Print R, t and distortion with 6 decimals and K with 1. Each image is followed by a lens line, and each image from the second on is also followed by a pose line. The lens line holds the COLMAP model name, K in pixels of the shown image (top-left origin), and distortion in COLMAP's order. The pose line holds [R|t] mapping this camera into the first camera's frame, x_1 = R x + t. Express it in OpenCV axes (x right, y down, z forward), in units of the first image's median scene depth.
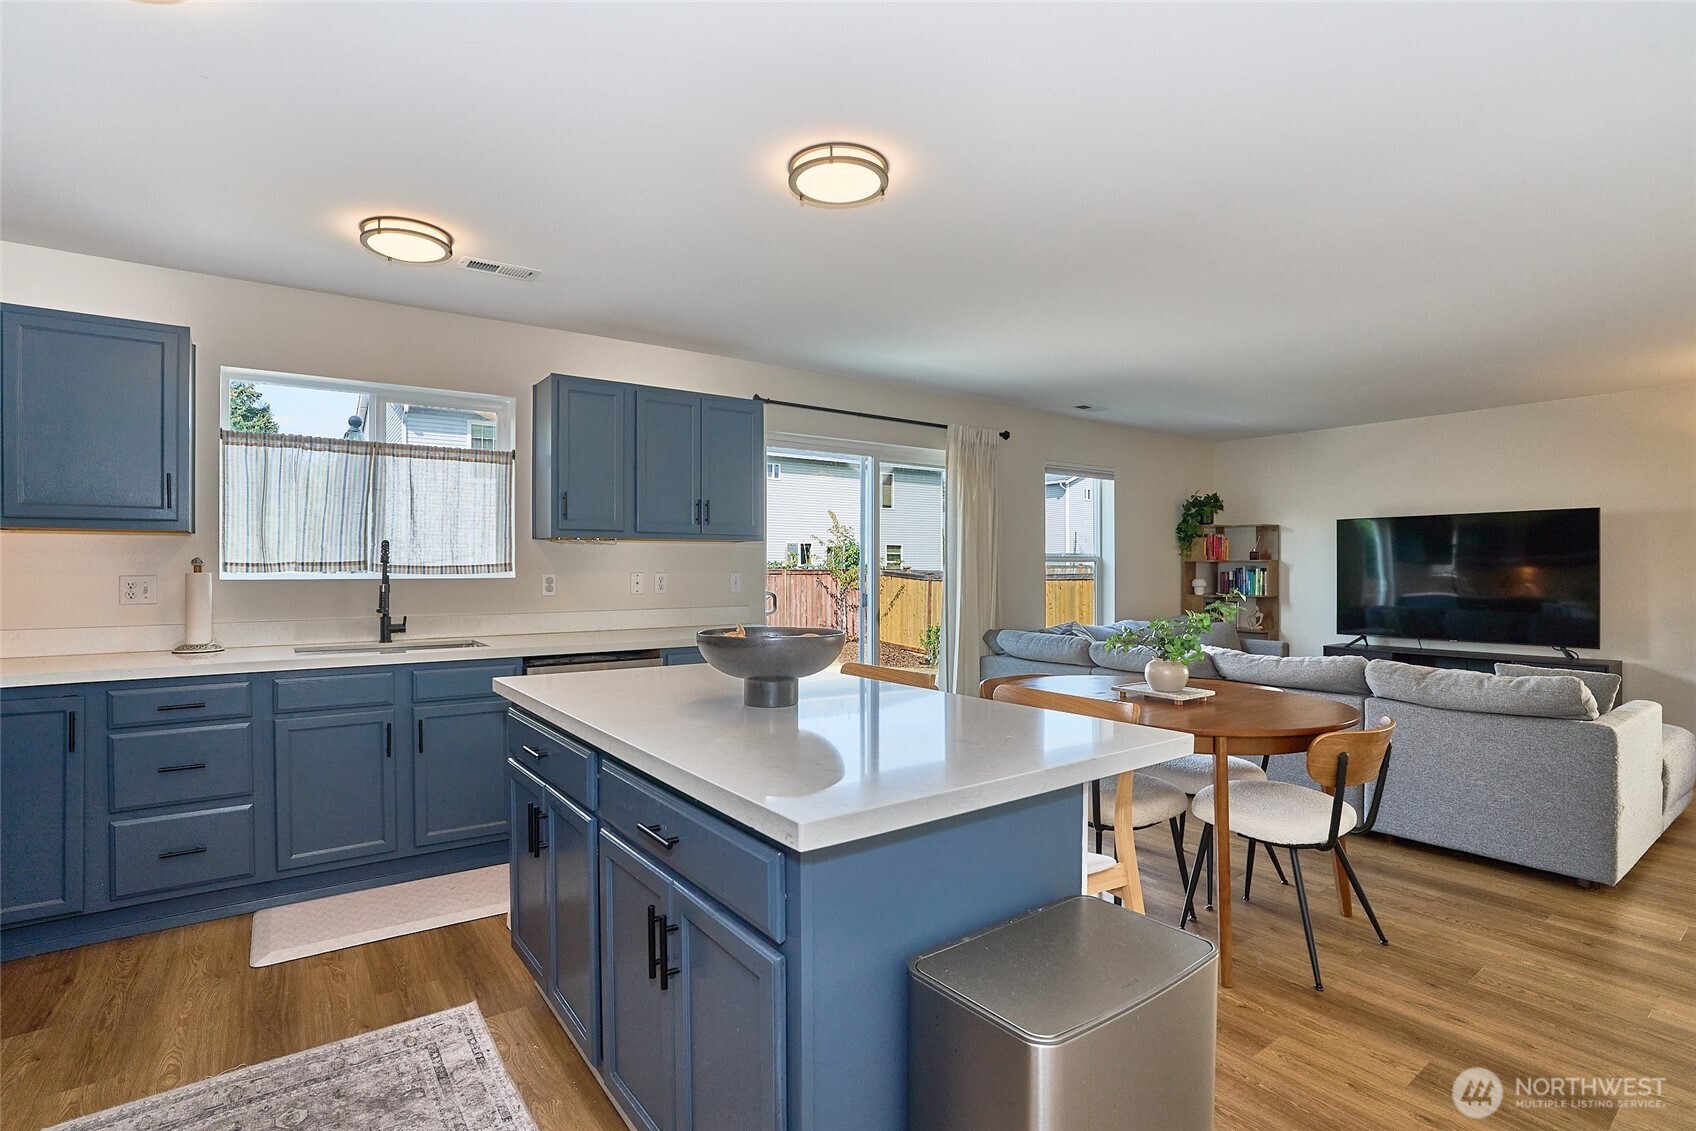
lens RADIAL K [[804.7, 0, 845.9], [0, 804.7, 573.1], [0, 0, 1]] dist [-0.066798, 0.024554]
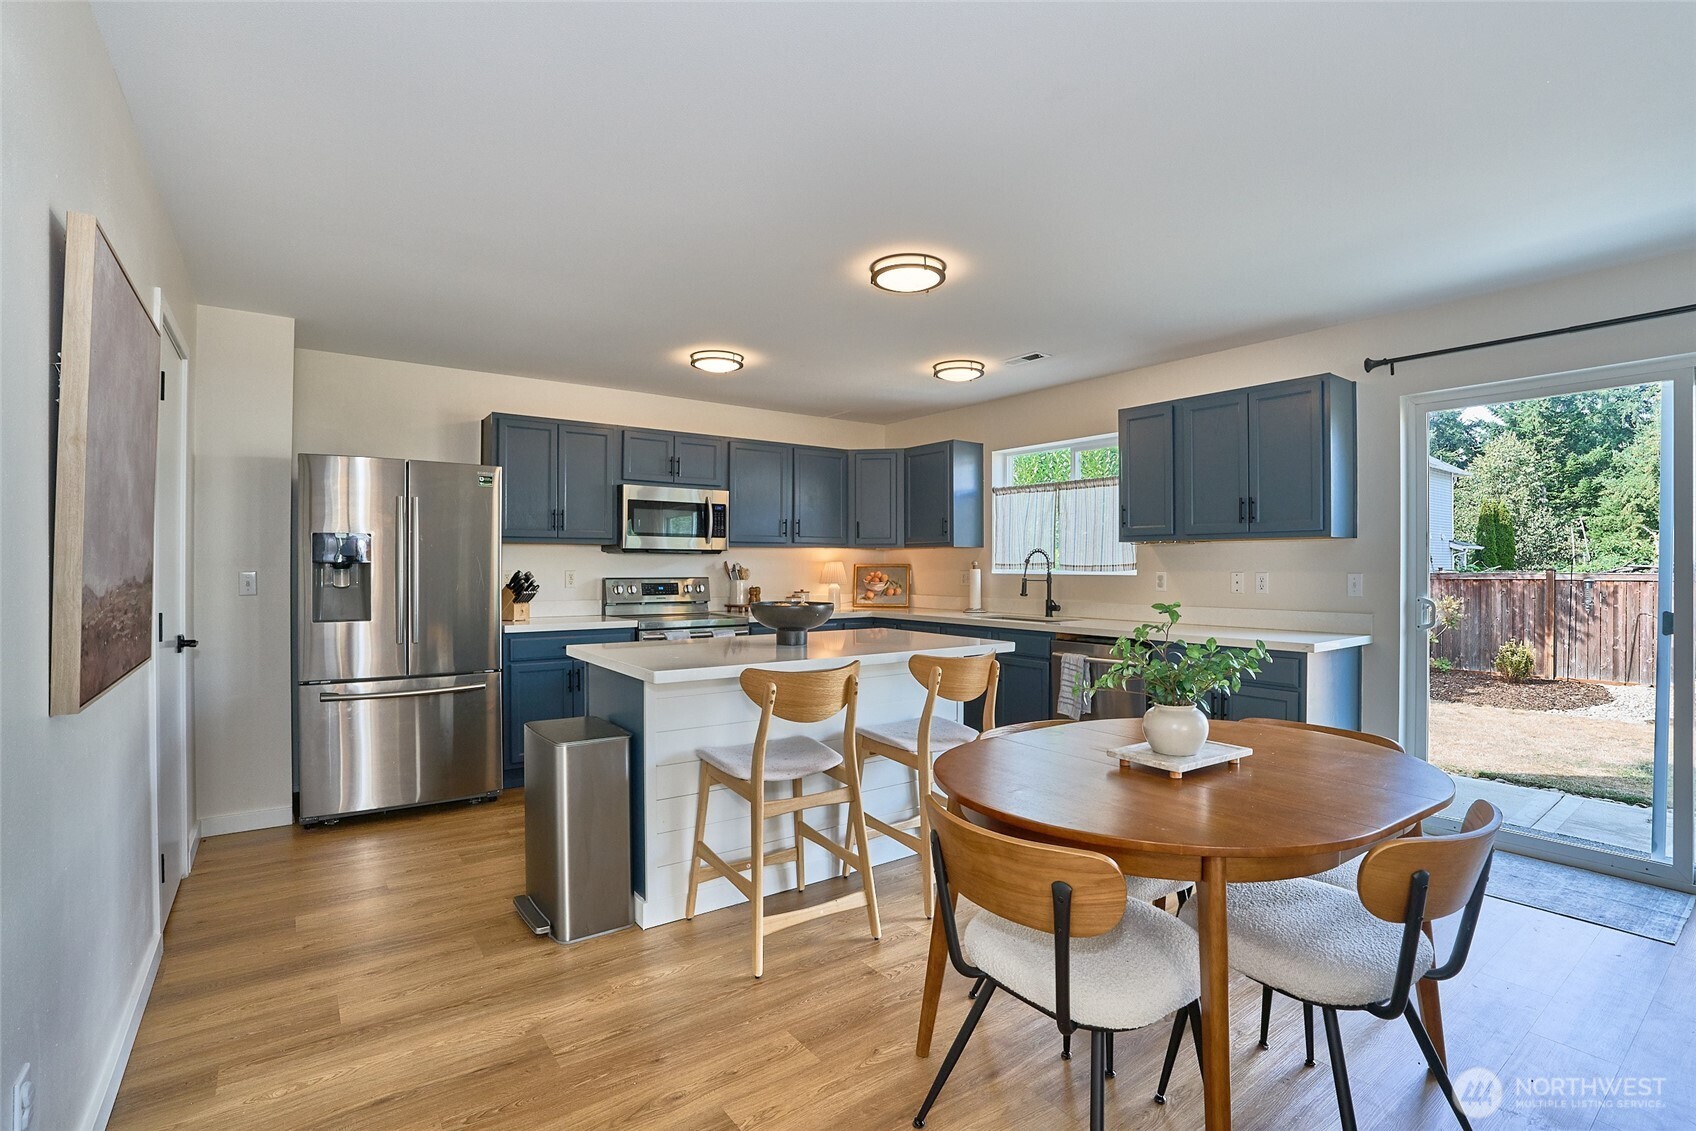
lens RADIAL K [[789.2, 0, 843.4], [0, 789.2, 570.0], [0, 0, 1]] dist [-0.064336, 0.021690]
pose [[0.004089, 0.005584, -0.999976, 0.600956], [-0.009419, 0.999940, 0.005546, -0.003202], [0.999947, 0.009396, 0.004141, 0.408526]]
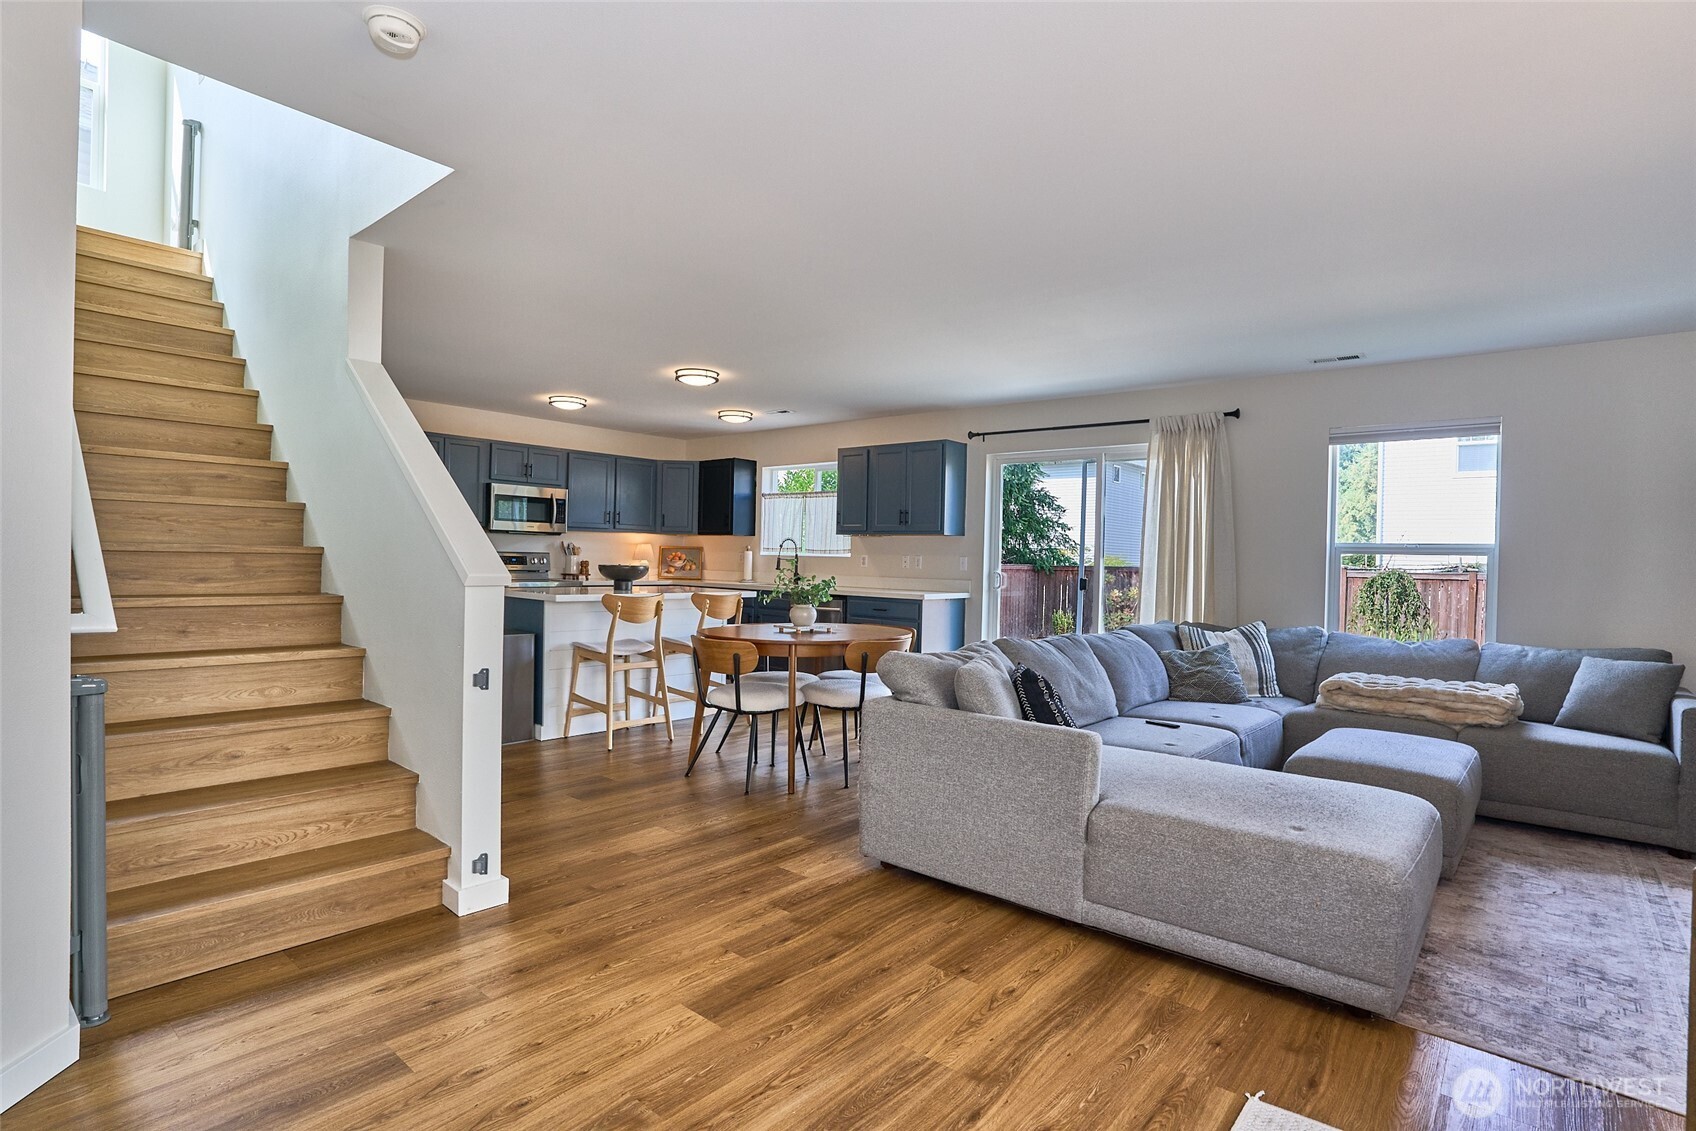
lens RADIAL K [[841.3, 0, 842.4], [0, 841.3, 569.5], [0, 0, 1]] dist [-0.064696, 0.025863]
pose [[0.233728, 0.019137, -0.972114, 1.138232], [-0.031689, 0.999425, 0.012056, 0.009767], [0.971786, 0.027988, 0.234200, 0.392477]]
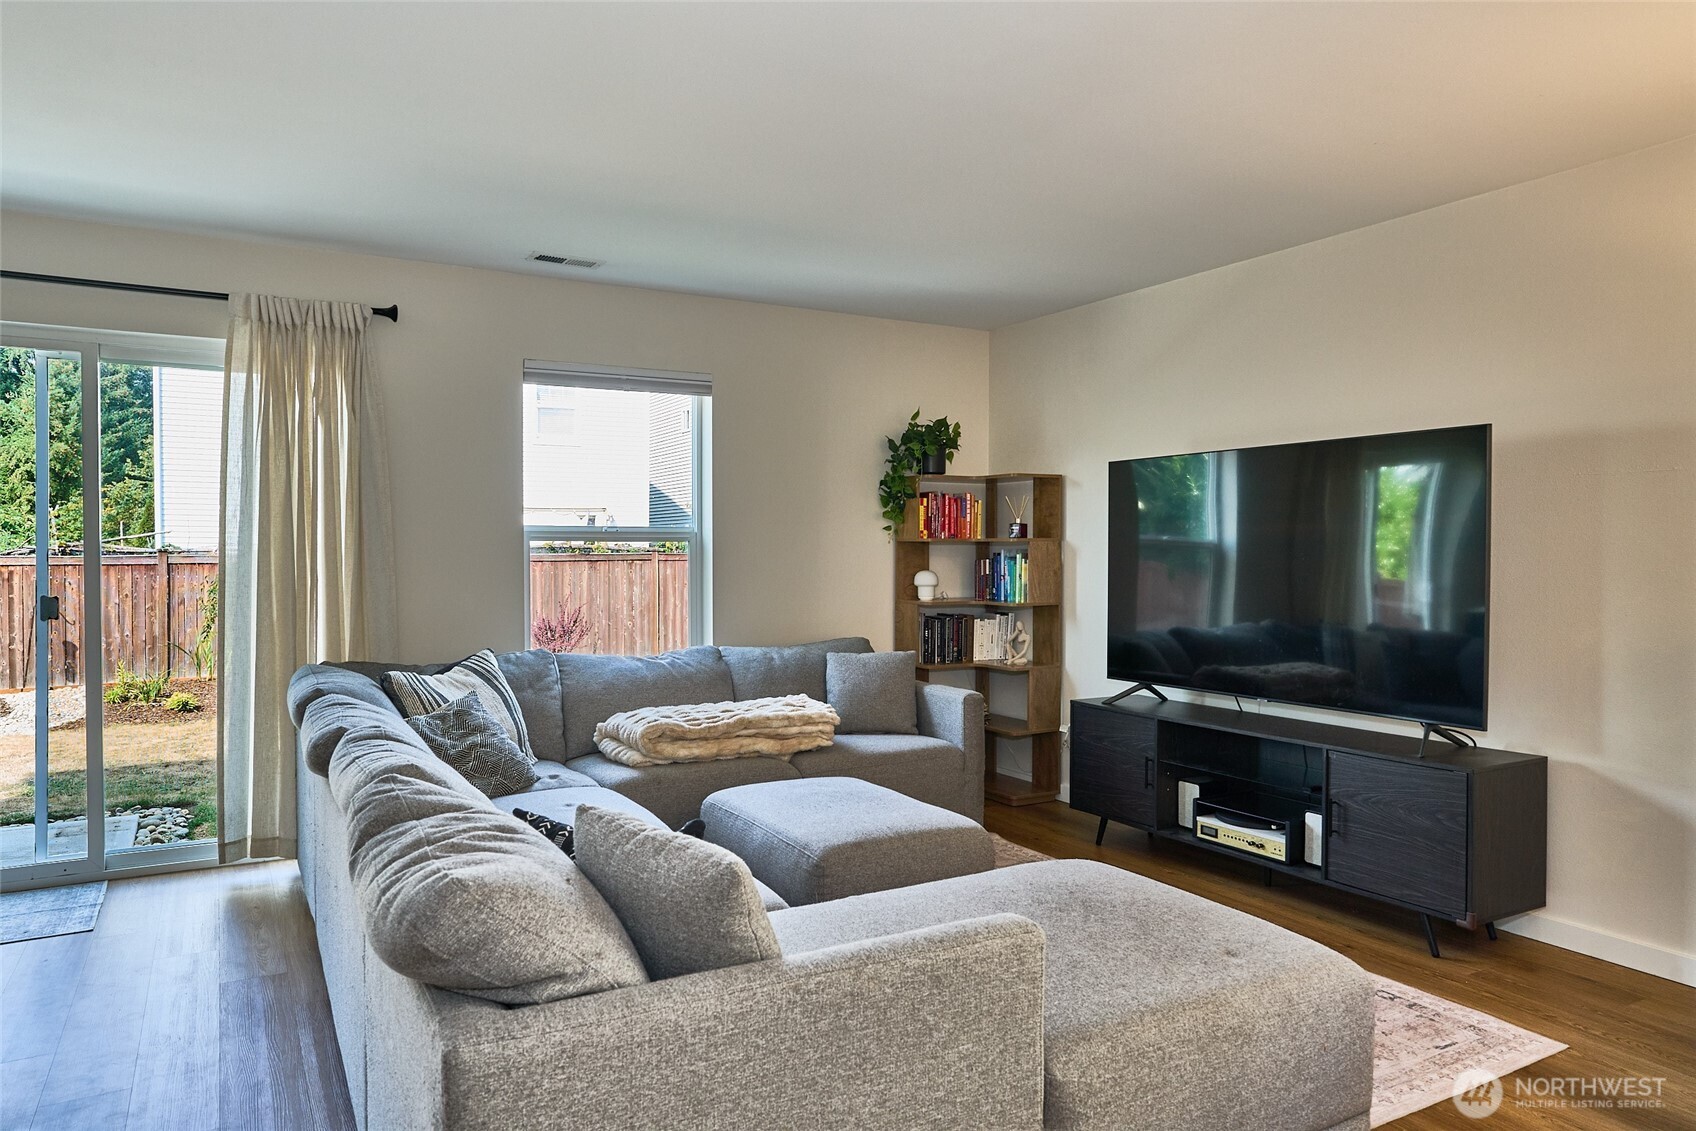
lens RADIAL K [[1099.8, 0, 848.0], [0, 1099.8, 565.5], [0, 0, 1]] dist [-0.007952, -0.000046]
pose [[0.993751, 0.004319, -0.111541, 0.672760], [-0.003756, 0.999979, 0.005256, -0.001614], [0.111561, -0.004804, 0.993746, 0.312895]]
